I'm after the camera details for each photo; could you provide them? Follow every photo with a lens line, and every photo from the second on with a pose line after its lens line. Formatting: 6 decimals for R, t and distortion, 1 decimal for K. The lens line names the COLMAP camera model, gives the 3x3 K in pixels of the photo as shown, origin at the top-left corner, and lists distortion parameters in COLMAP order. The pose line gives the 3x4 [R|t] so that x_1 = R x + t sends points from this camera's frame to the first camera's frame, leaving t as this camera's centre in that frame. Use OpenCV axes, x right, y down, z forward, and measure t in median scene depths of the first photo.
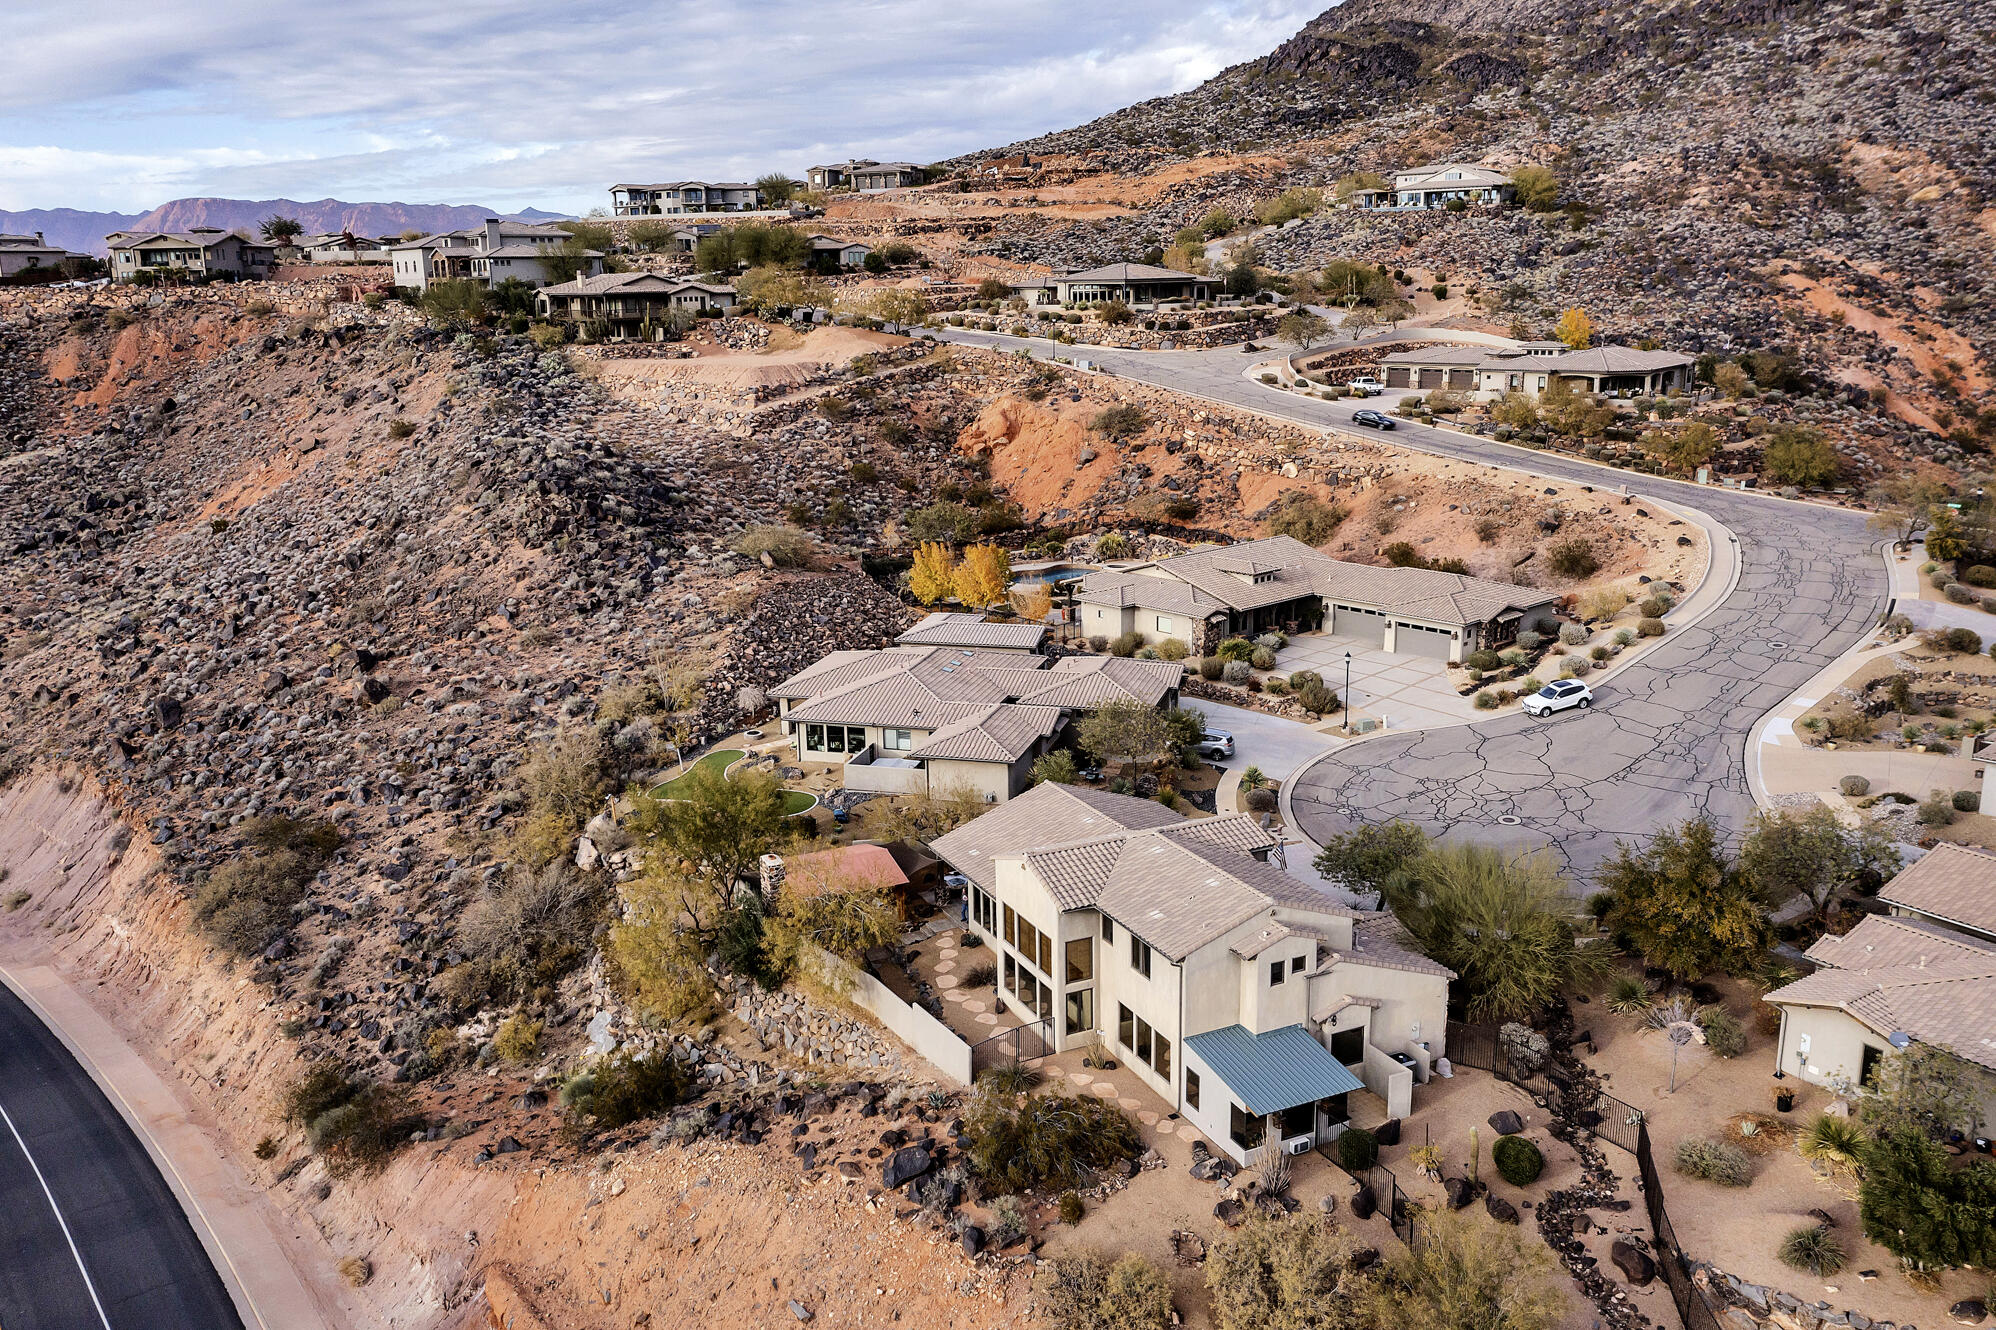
lens RADIAL K [[1587.2, 0, 987.9], [0, 1587.2, 669.0], [0, 0, 1]] dist [-0.008582, 0.013085]
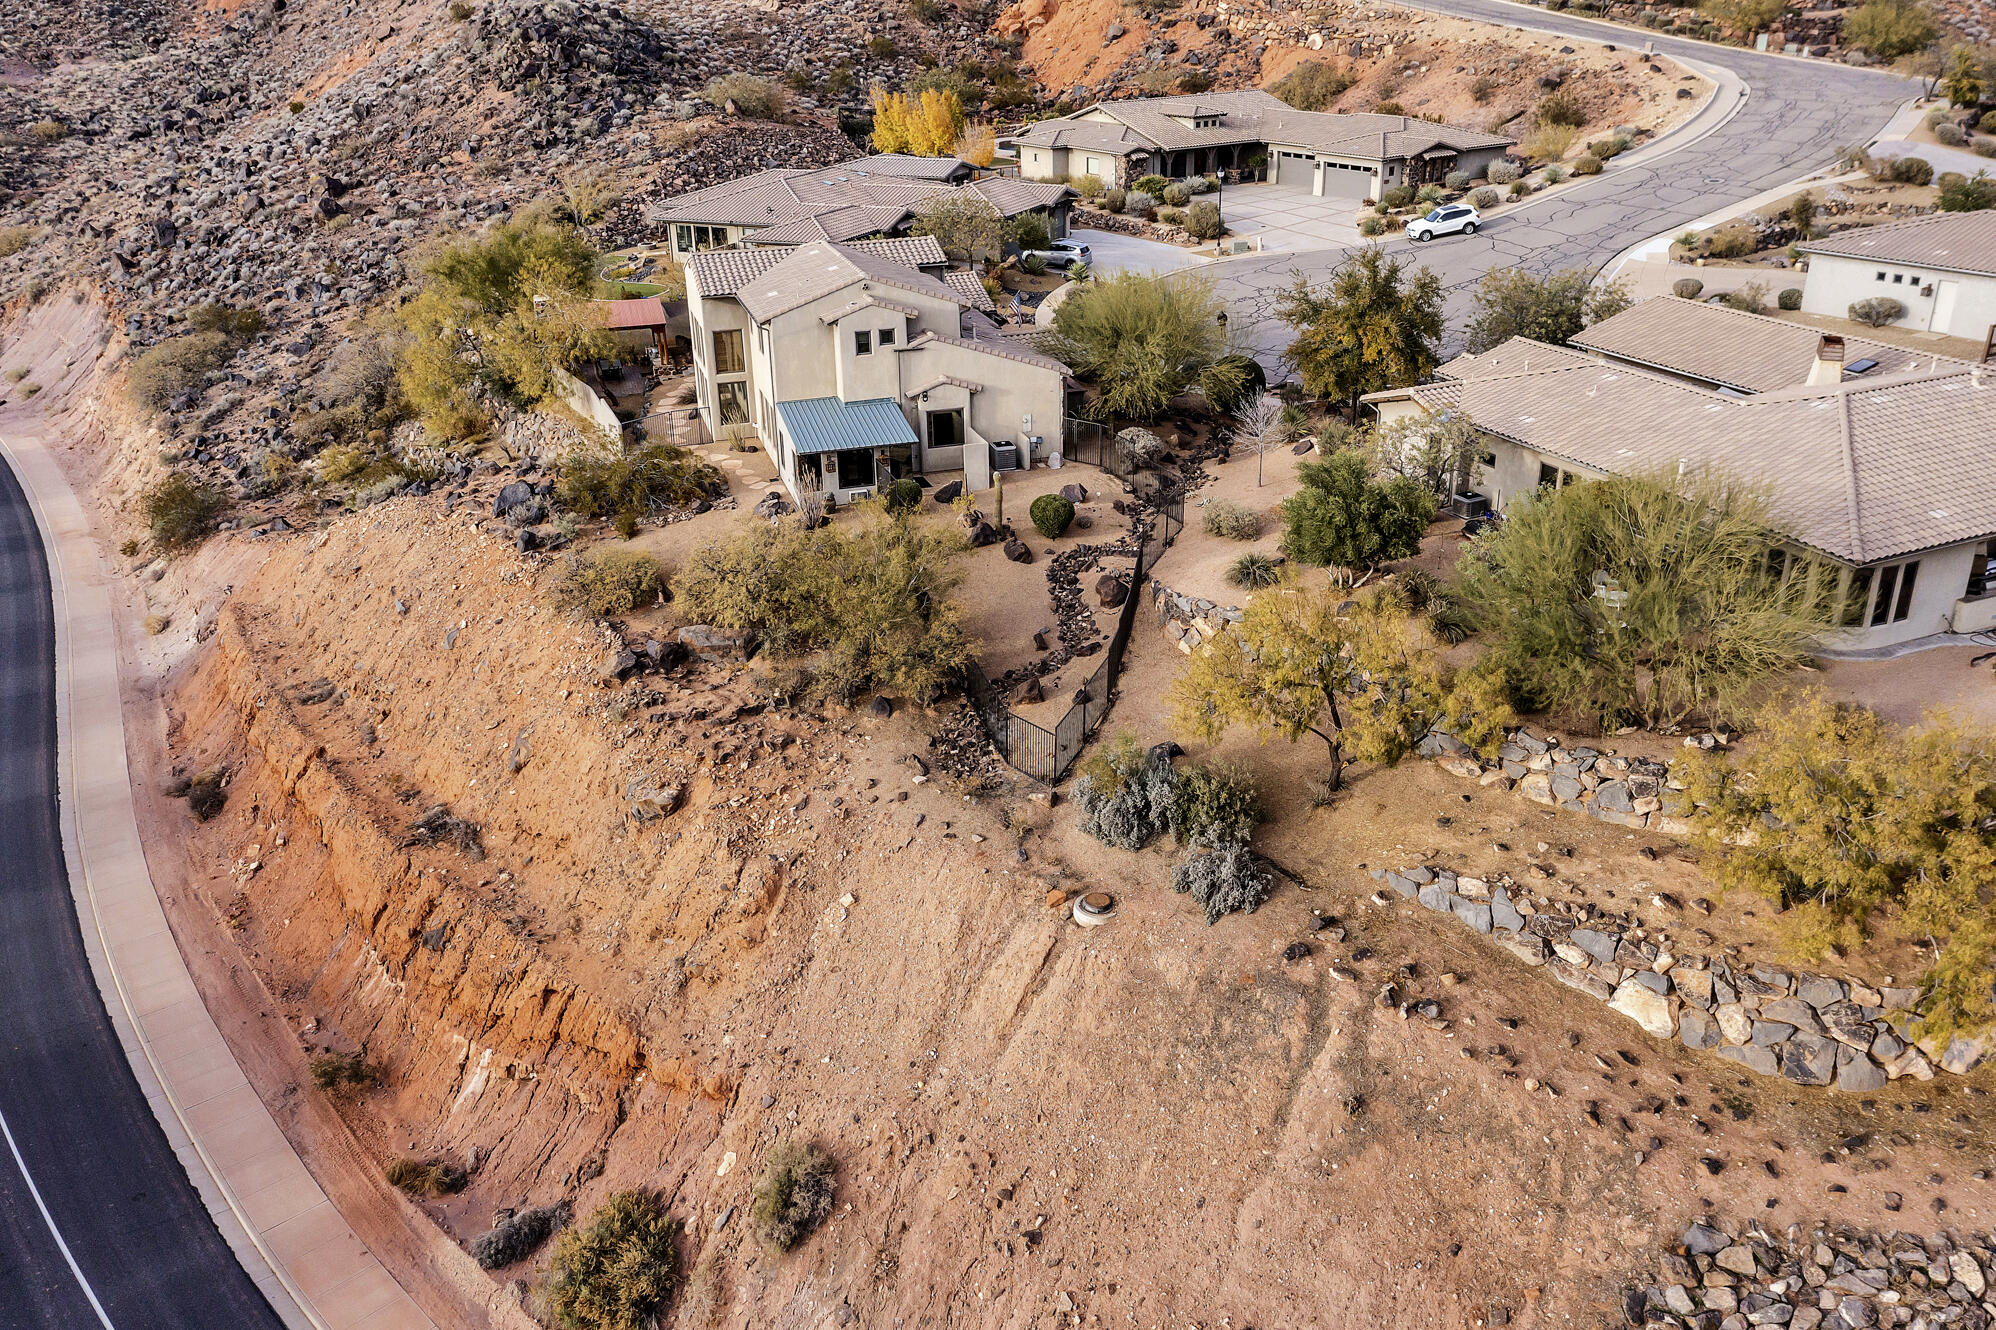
lens RADIAL K [[1587.2, 0, 985.2], [0, 1587.2, 678.6], [0, 0, 1]] dist [-0.008582, 0.013085]
pose [[0.987818, 0.061003, -0.143161, 0.160266], [-0.033294, 0.981507, 0.188506, 0.078701], [0.152013, -0.181443, 0.971581, -0.017546]]
